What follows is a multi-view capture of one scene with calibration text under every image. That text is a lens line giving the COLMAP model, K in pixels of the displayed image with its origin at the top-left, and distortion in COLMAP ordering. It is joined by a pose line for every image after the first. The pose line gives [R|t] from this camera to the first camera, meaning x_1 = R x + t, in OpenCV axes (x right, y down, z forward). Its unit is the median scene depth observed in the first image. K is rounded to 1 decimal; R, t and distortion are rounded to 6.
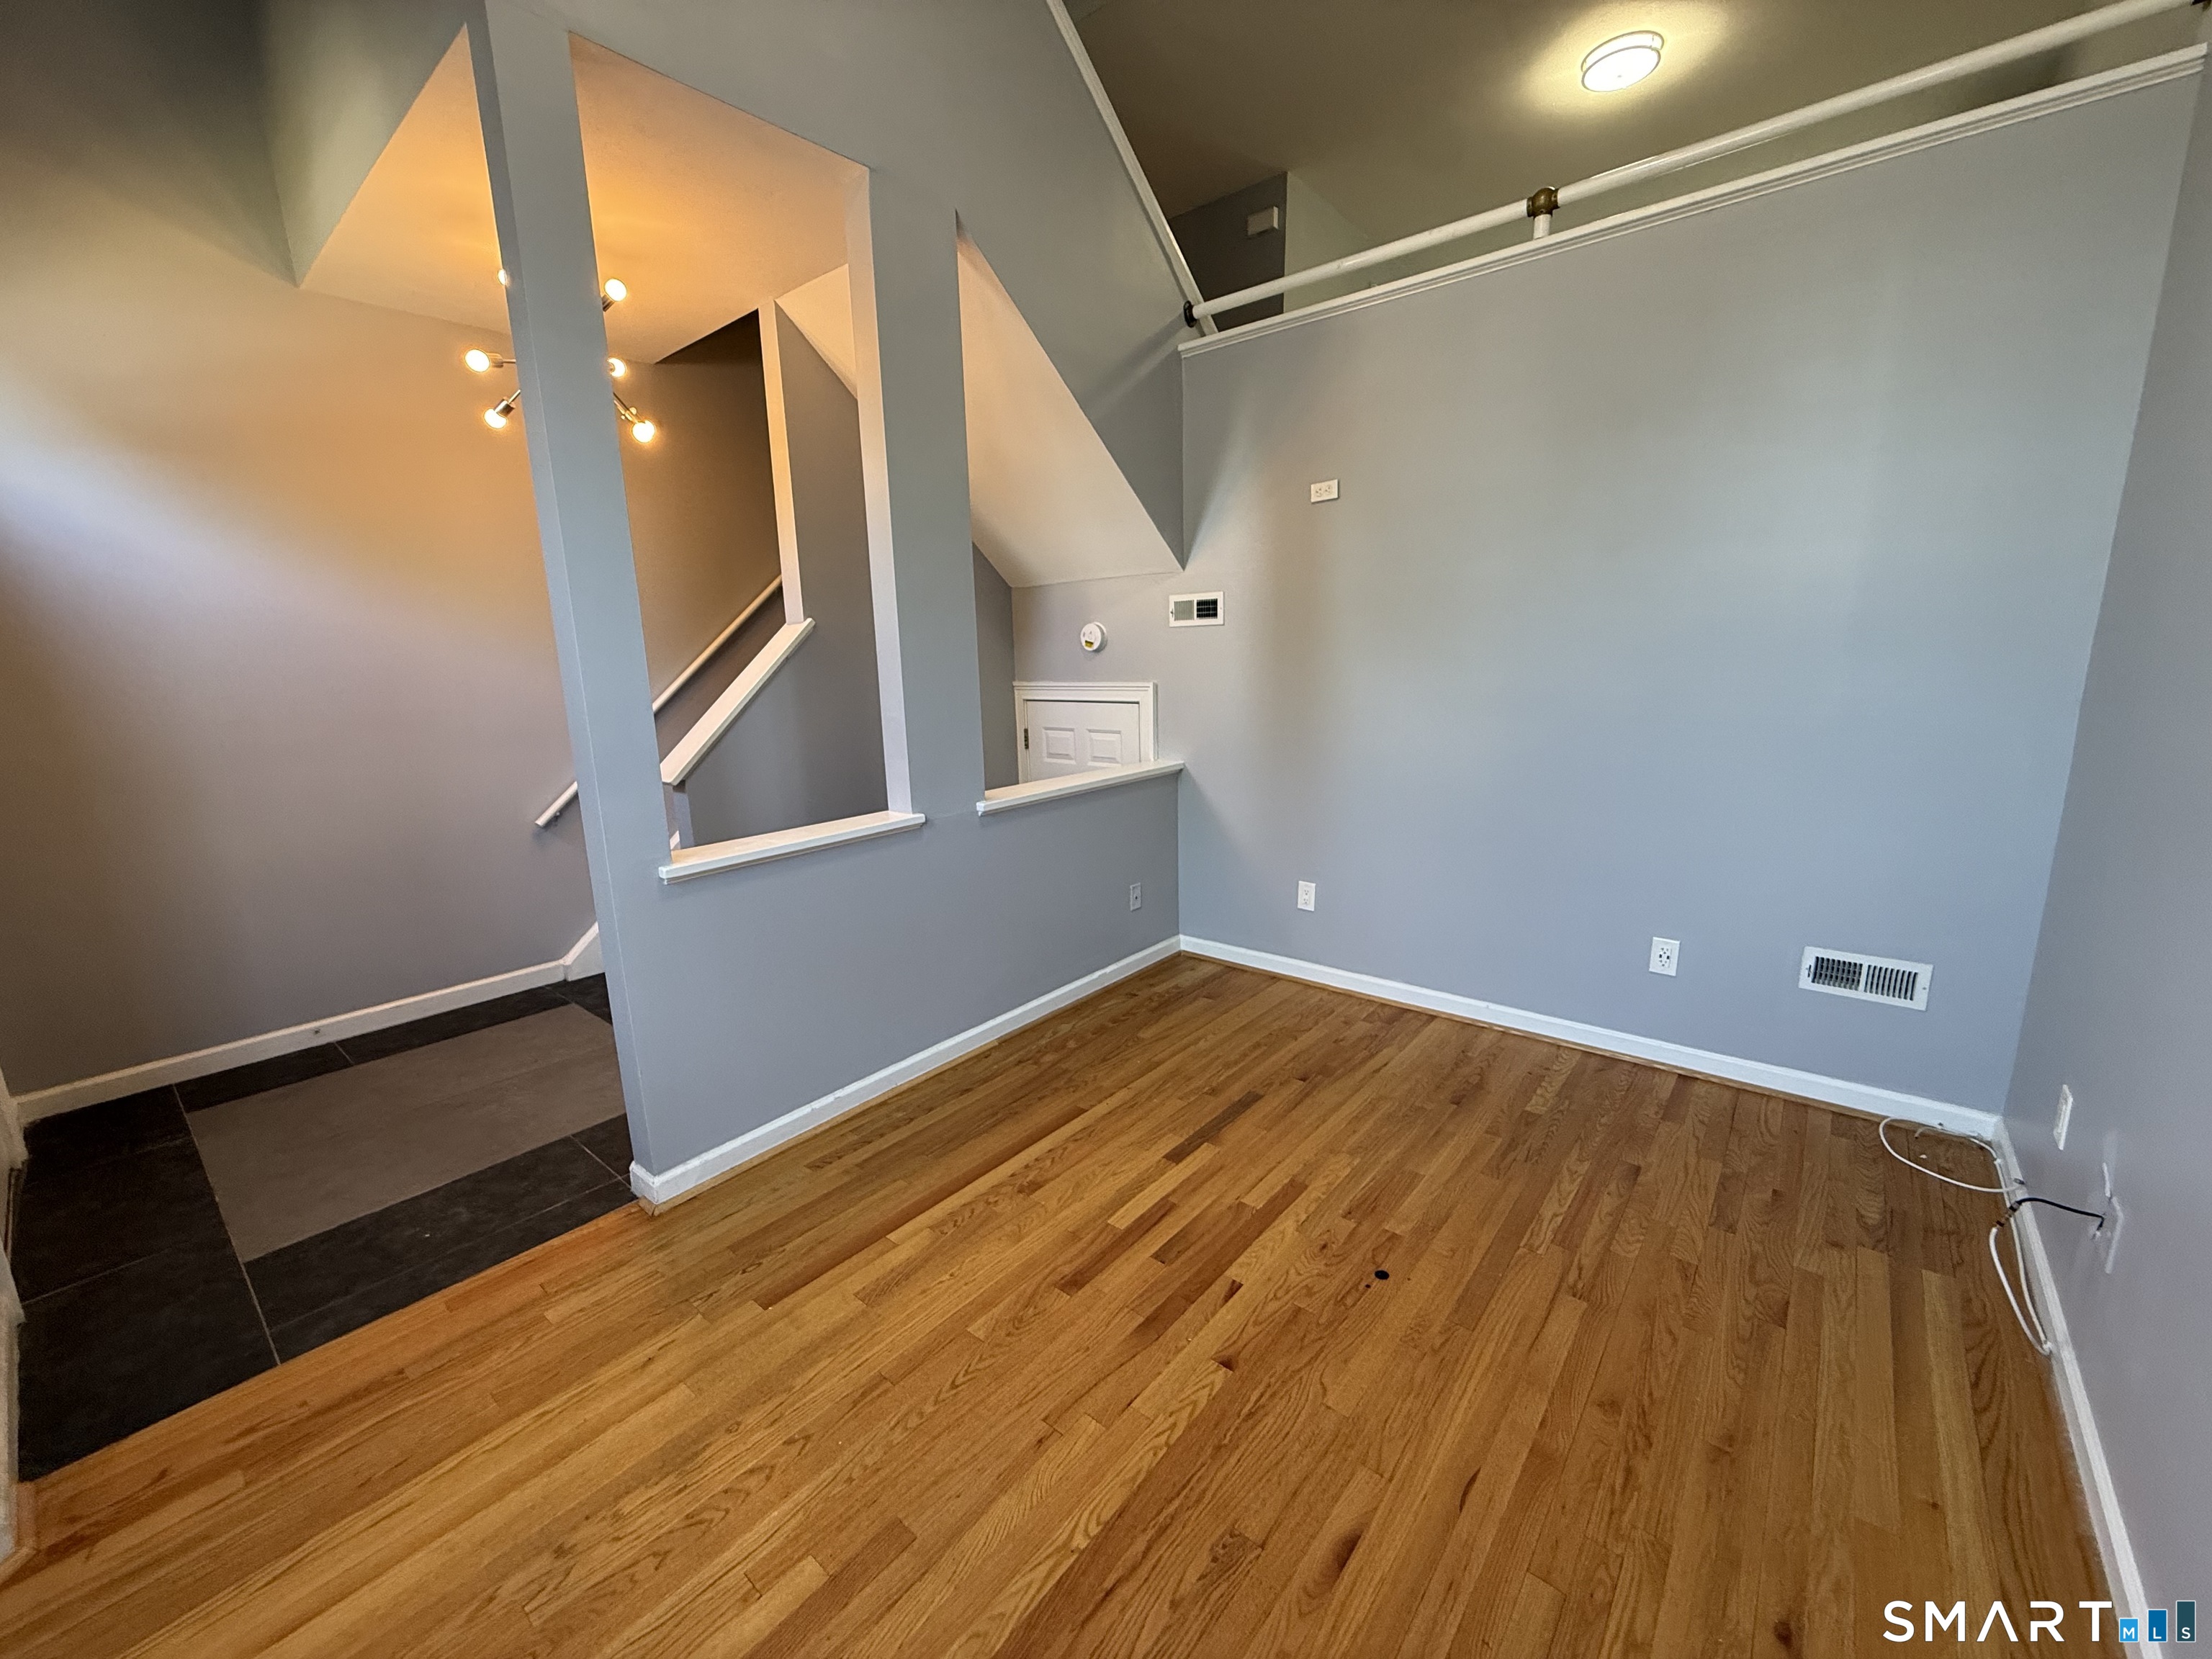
lens RADIAL K [[884.9, 0, 1106.0], [0, 884.9, 829.5], [0, 0, 1]] dist [0.000807, 0.003263]
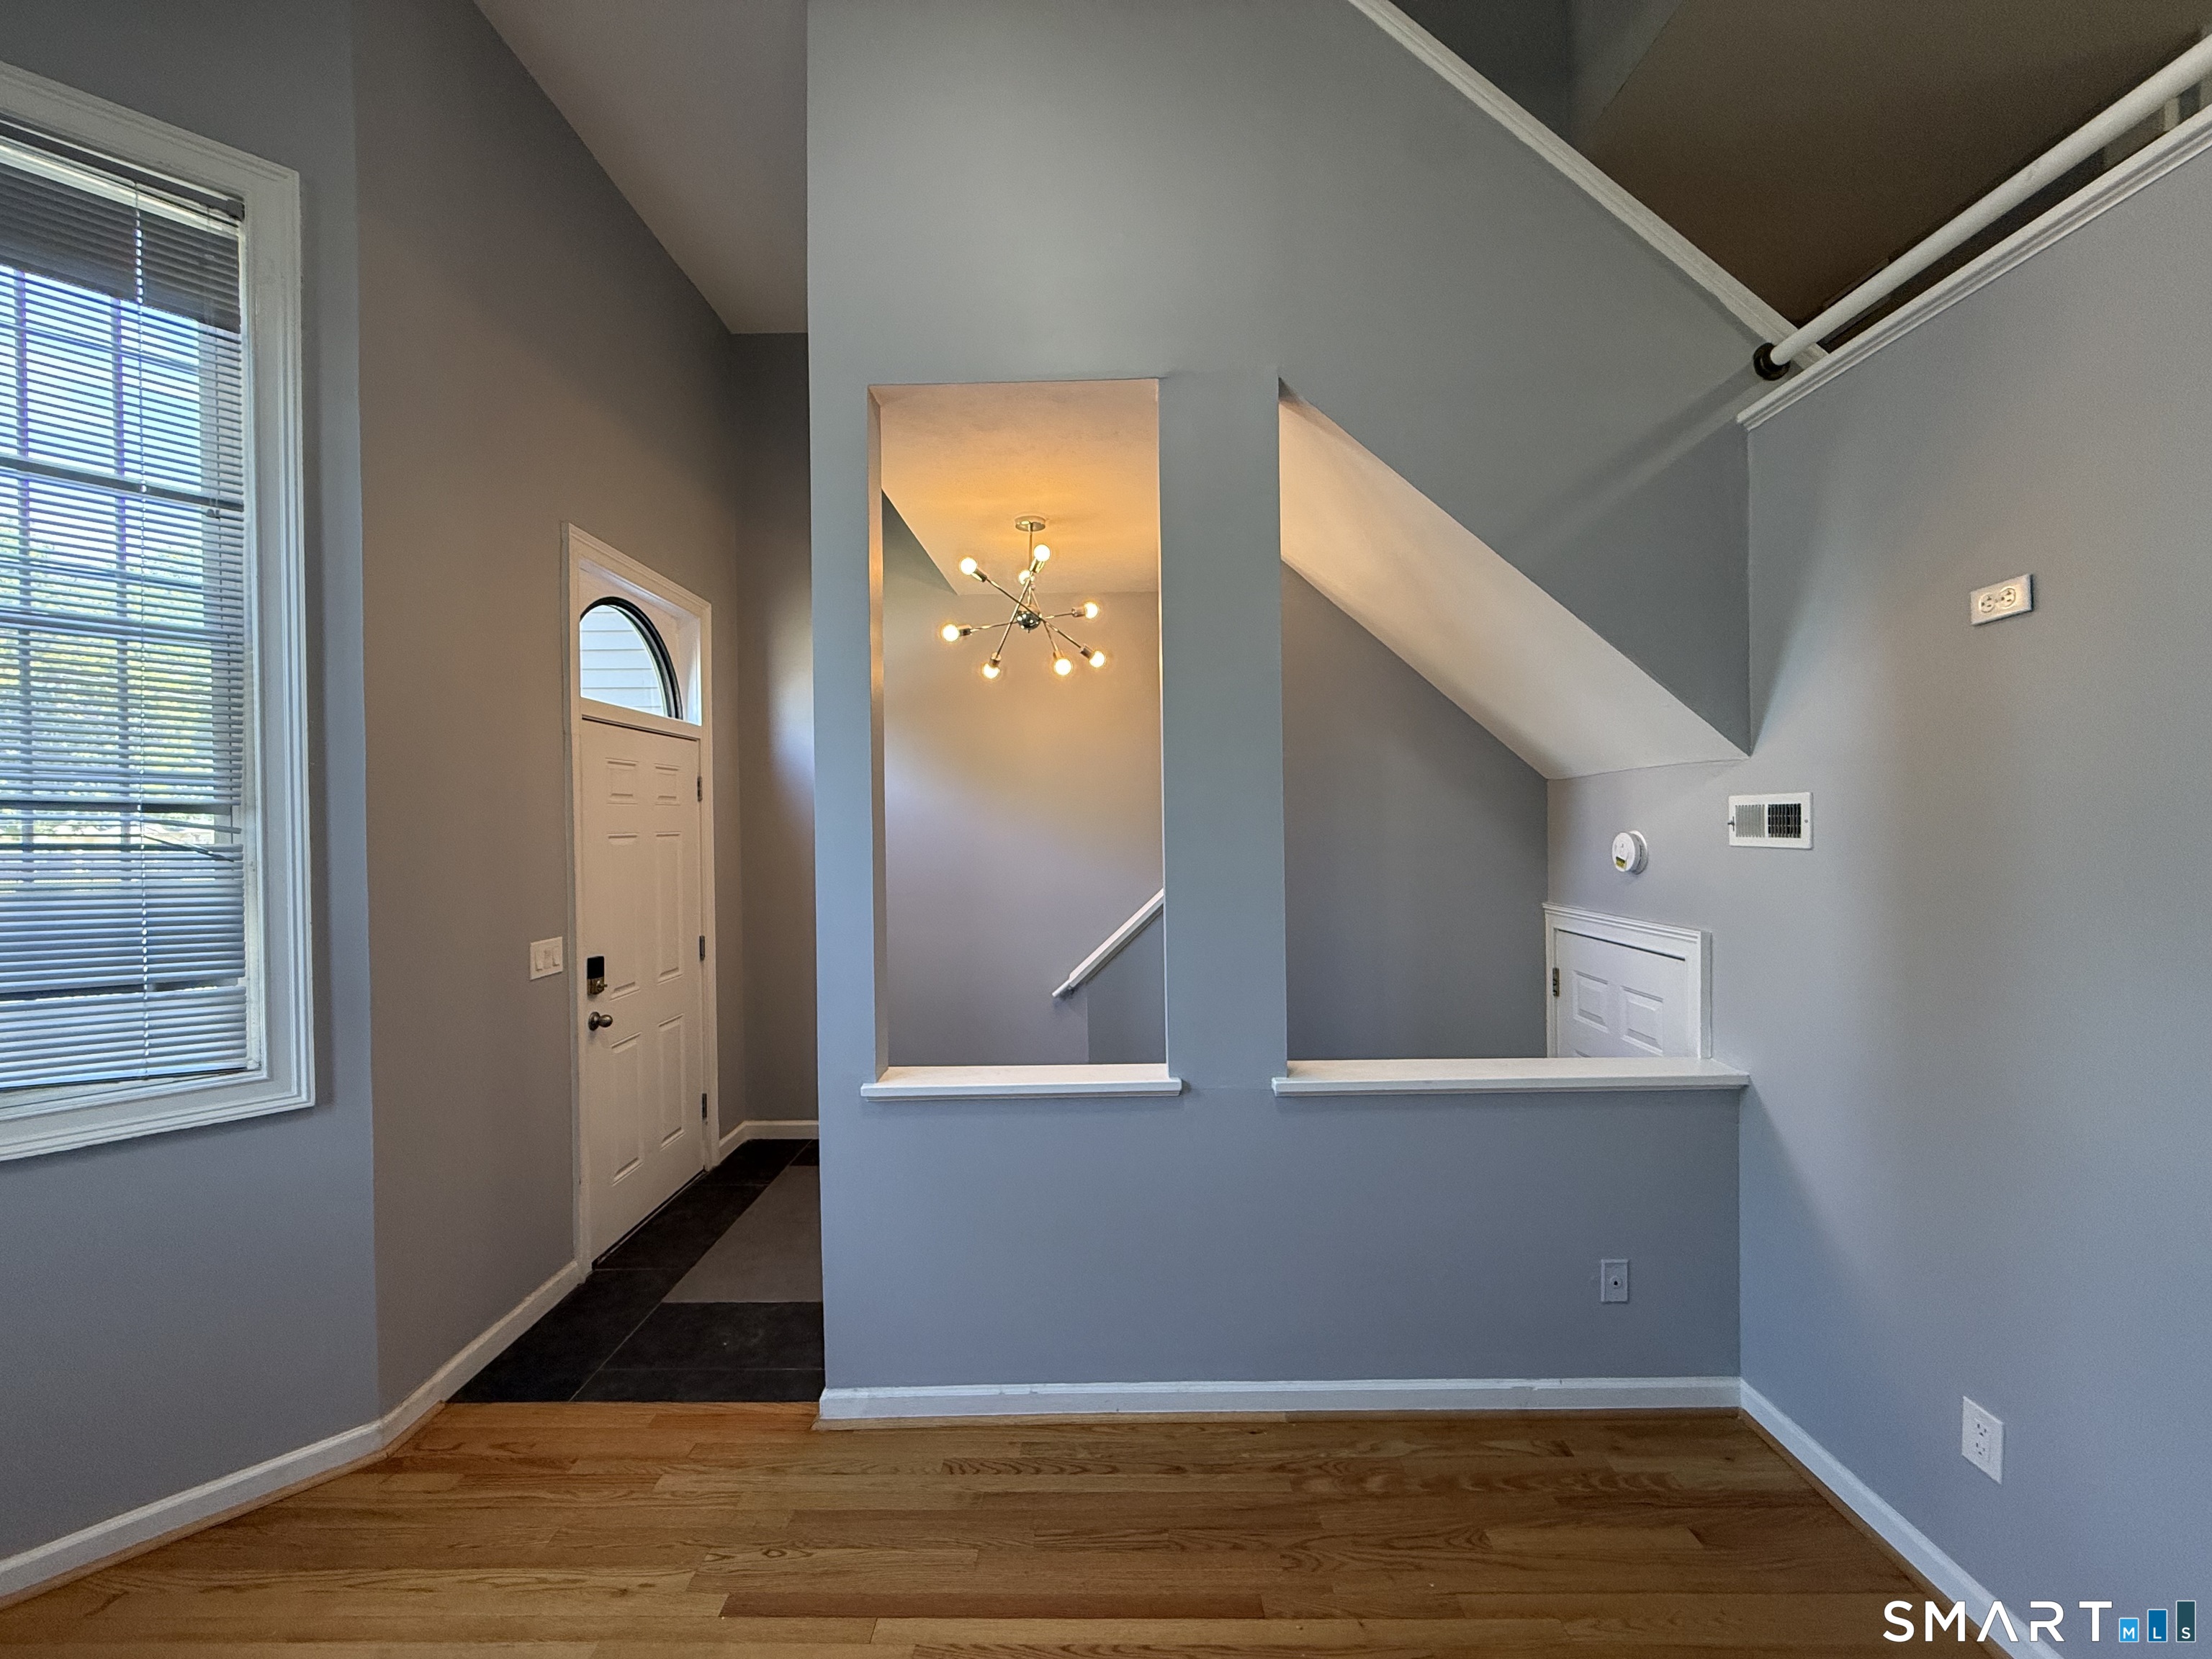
lens RADIAL K [[884.0, 0, 1106.0], [0, 884.0, 829.5], [0, 0, 1]] dist [0.002500, -0.000357]
pose [[0.630374, 0.024744, -0.775897, 0.304038], [-0.160208, 0.982122, -0.098839, -0.123263], [0.759580, 0.186610, 0.623068, 0.324964]]
